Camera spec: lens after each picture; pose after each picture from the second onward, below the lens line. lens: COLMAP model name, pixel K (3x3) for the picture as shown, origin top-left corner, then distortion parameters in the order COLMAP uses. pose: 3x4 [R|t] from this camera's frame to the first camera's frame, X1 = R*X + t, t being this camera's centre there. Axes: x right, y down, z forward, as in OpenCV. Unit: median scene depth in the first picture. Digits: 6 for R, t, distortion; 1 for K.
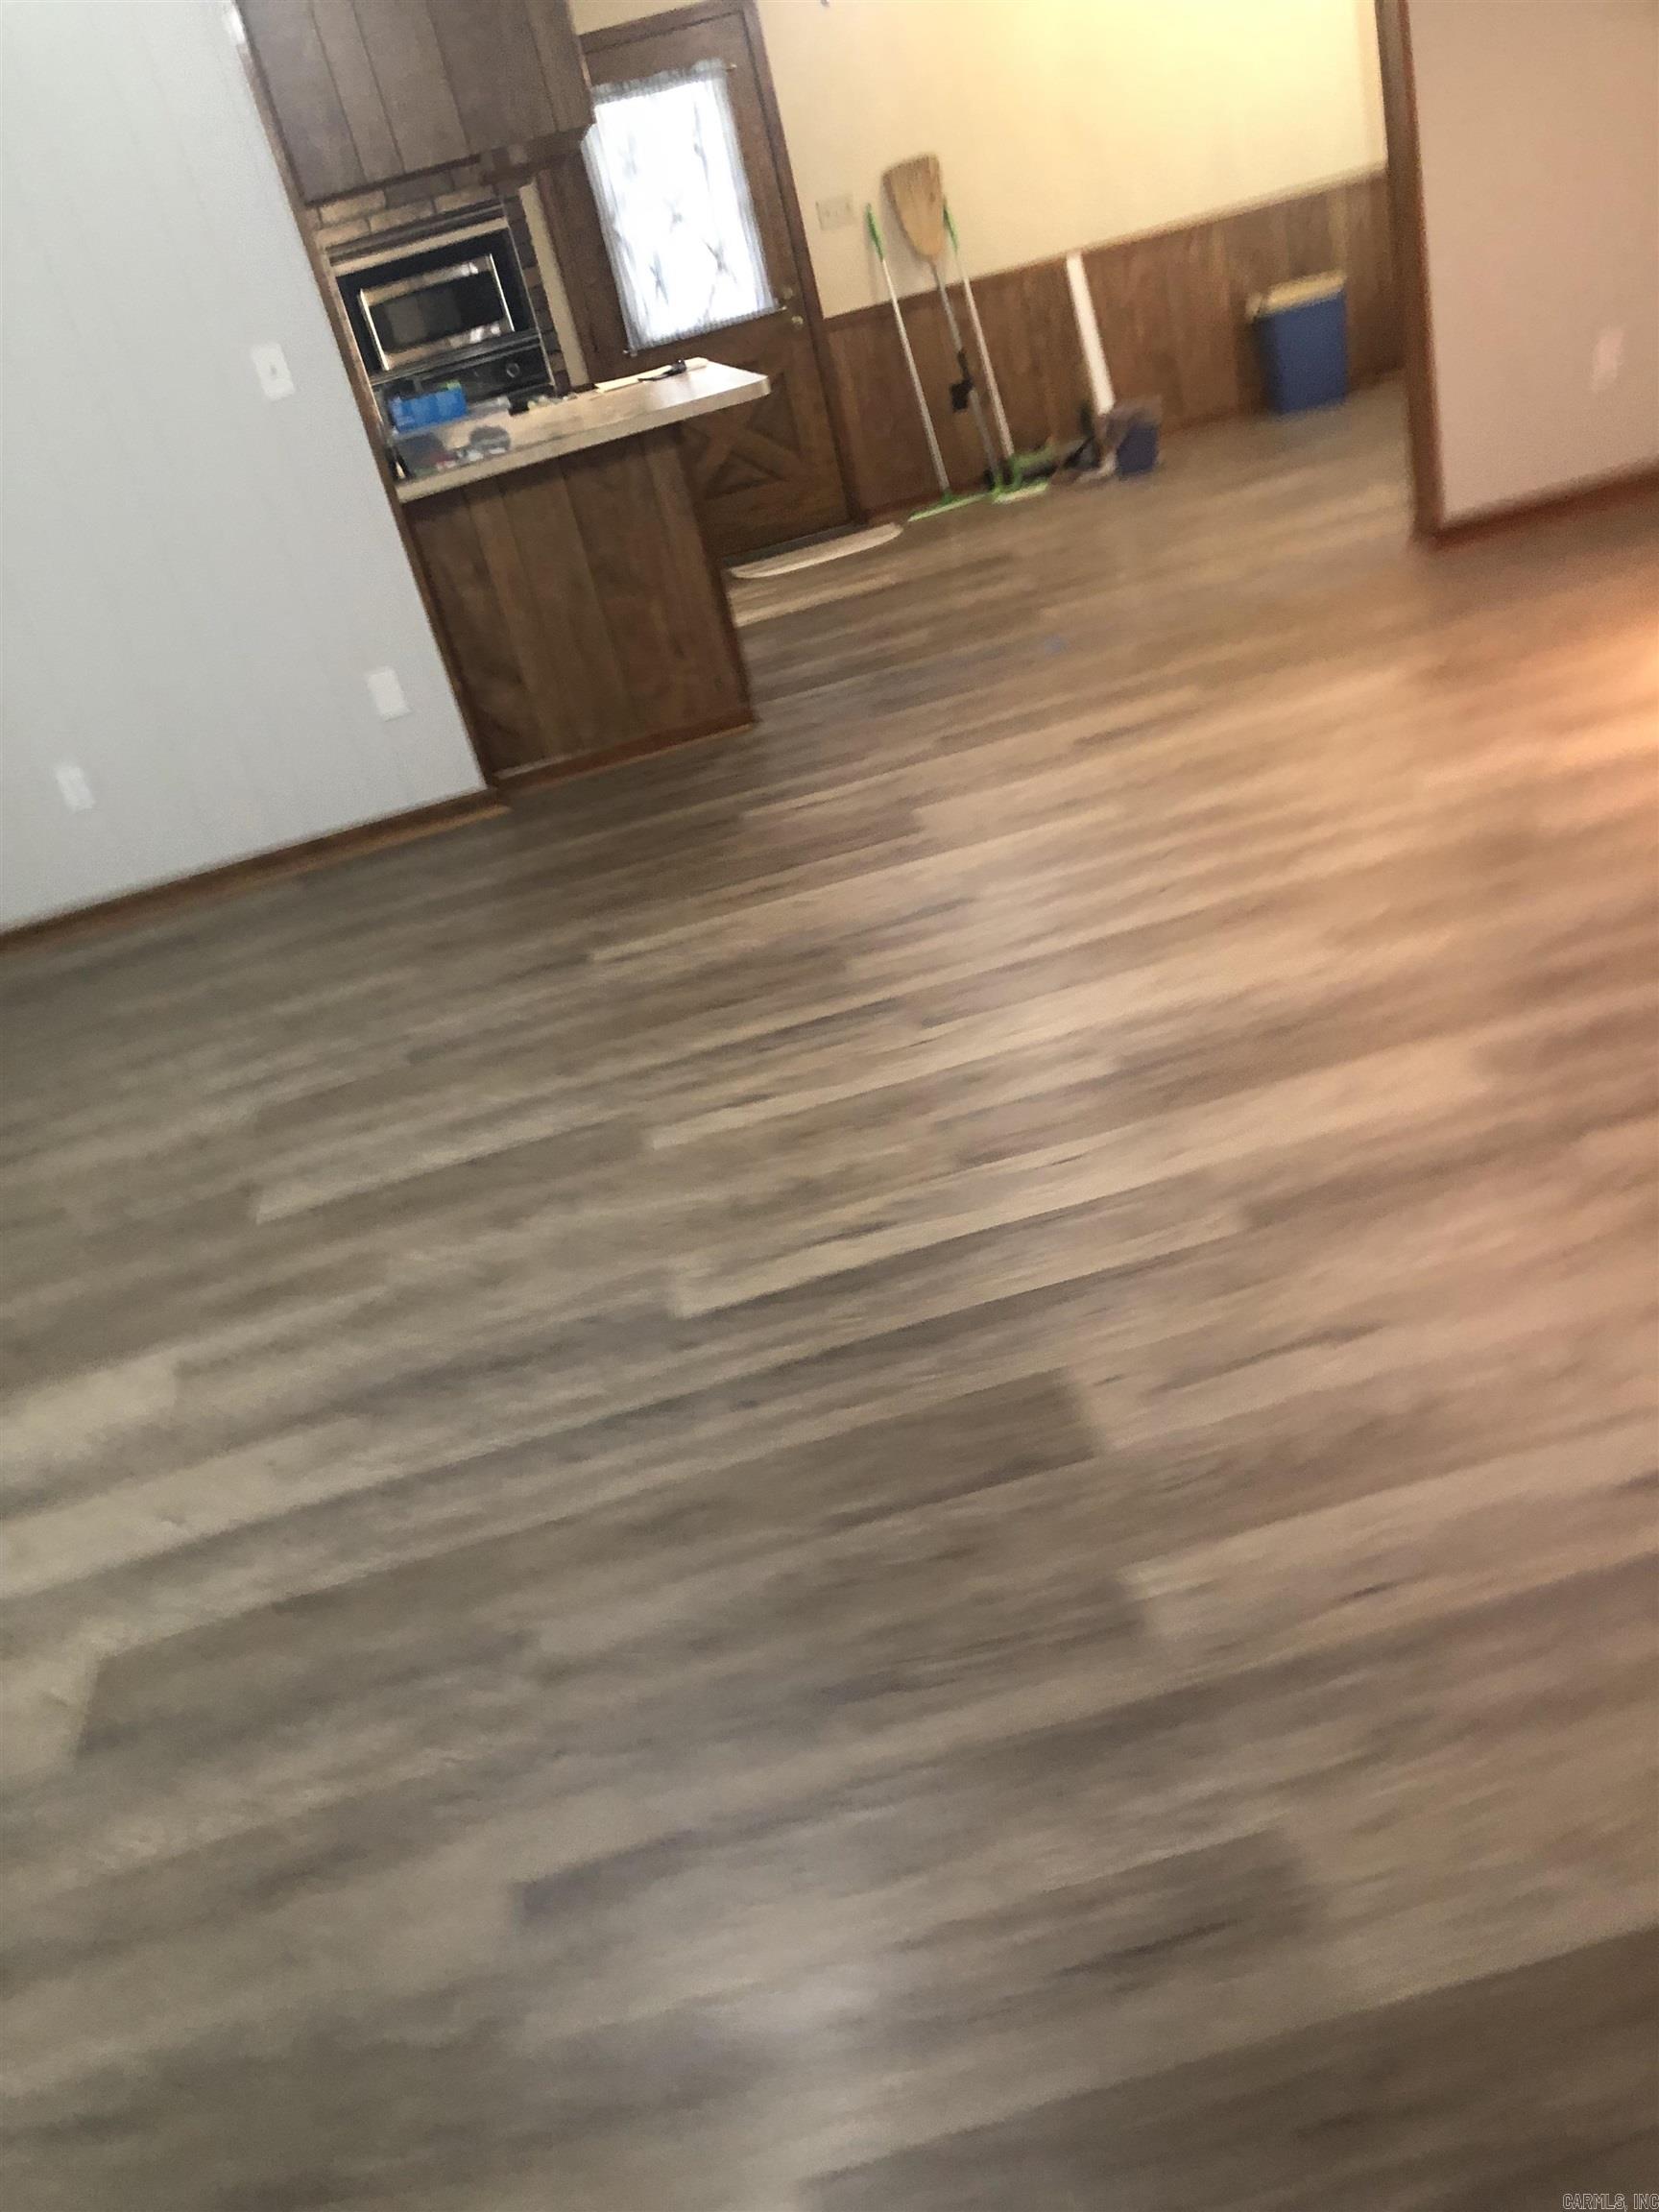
lens RADIAL K [[1824.9, 0, 829.5], [0, 1824.9, 1106.0], [0, 0, 1]] dist [0.017637, -0.000265]
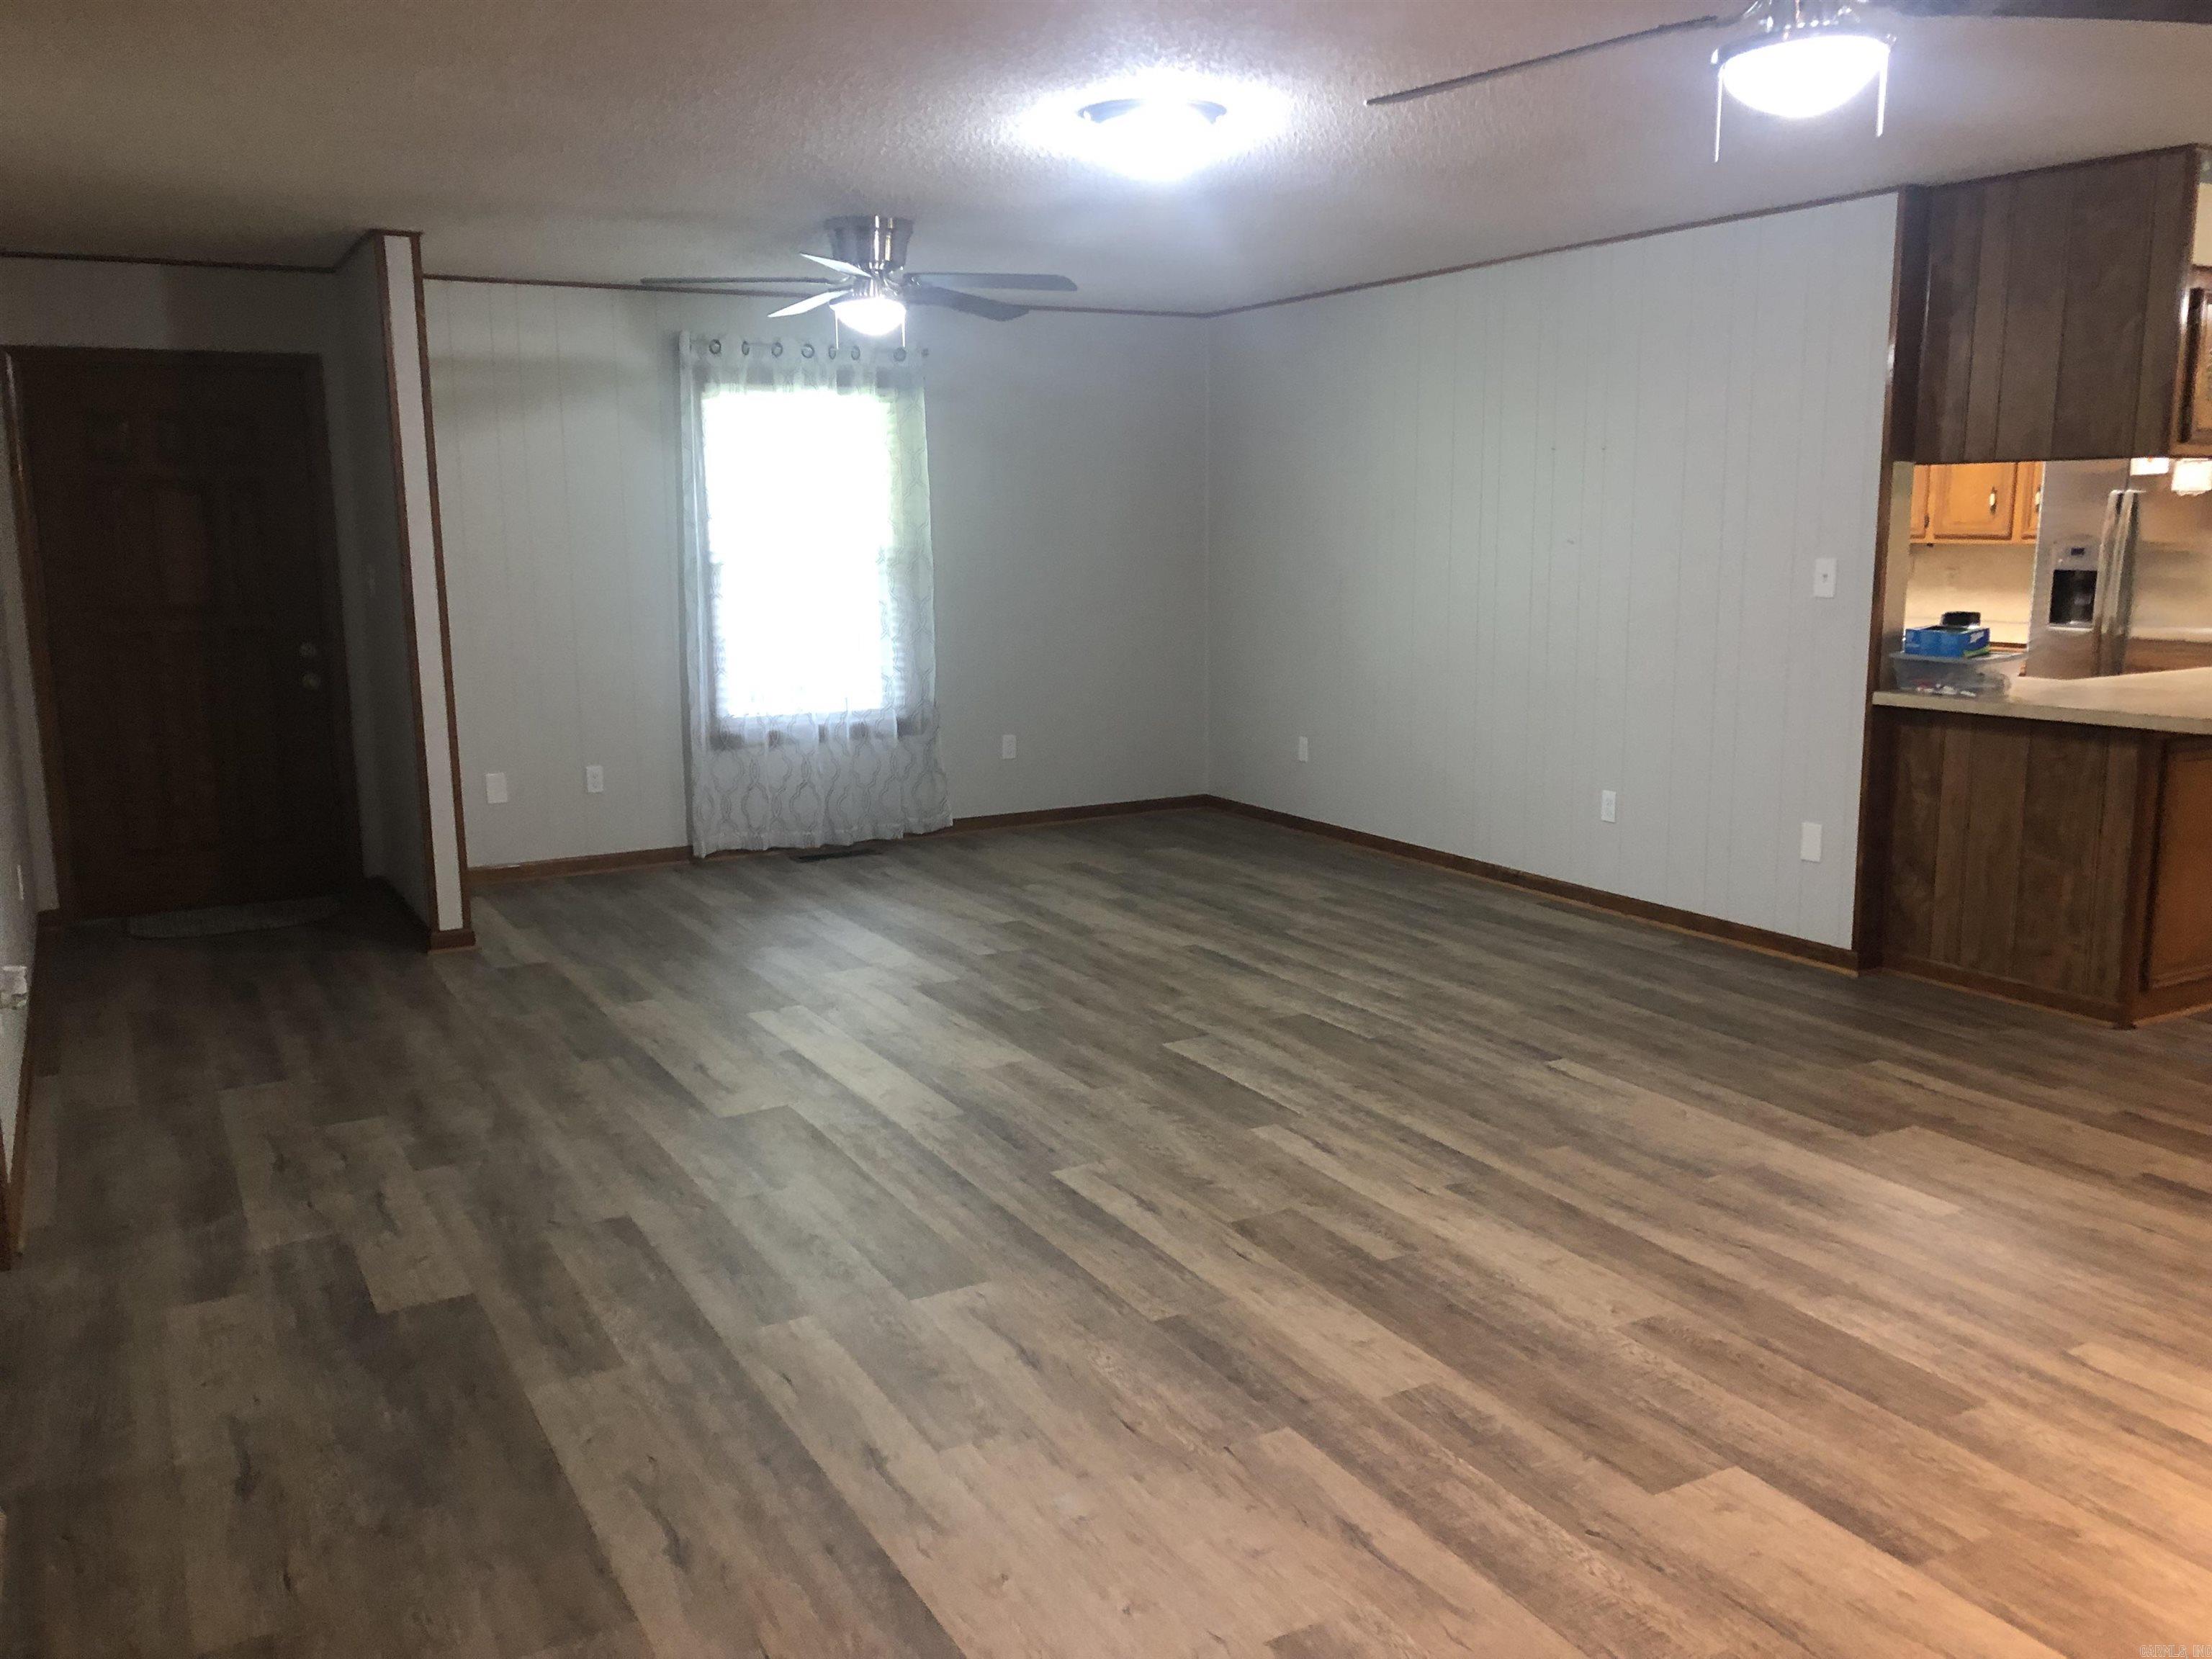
lens RADIAL K [[1824.9, 0, 1106.0], [0, 1824.9, 829.5], [0, 0, 1]] dist [0.017637, -0.000265]
pose [[0.337357, 0.399044, -0.852616, 0.776126], [-0.486641, 0.849231, 0.204909, -0.324259], [0.805836, 0.345790, 0.480685, 0.087705]]
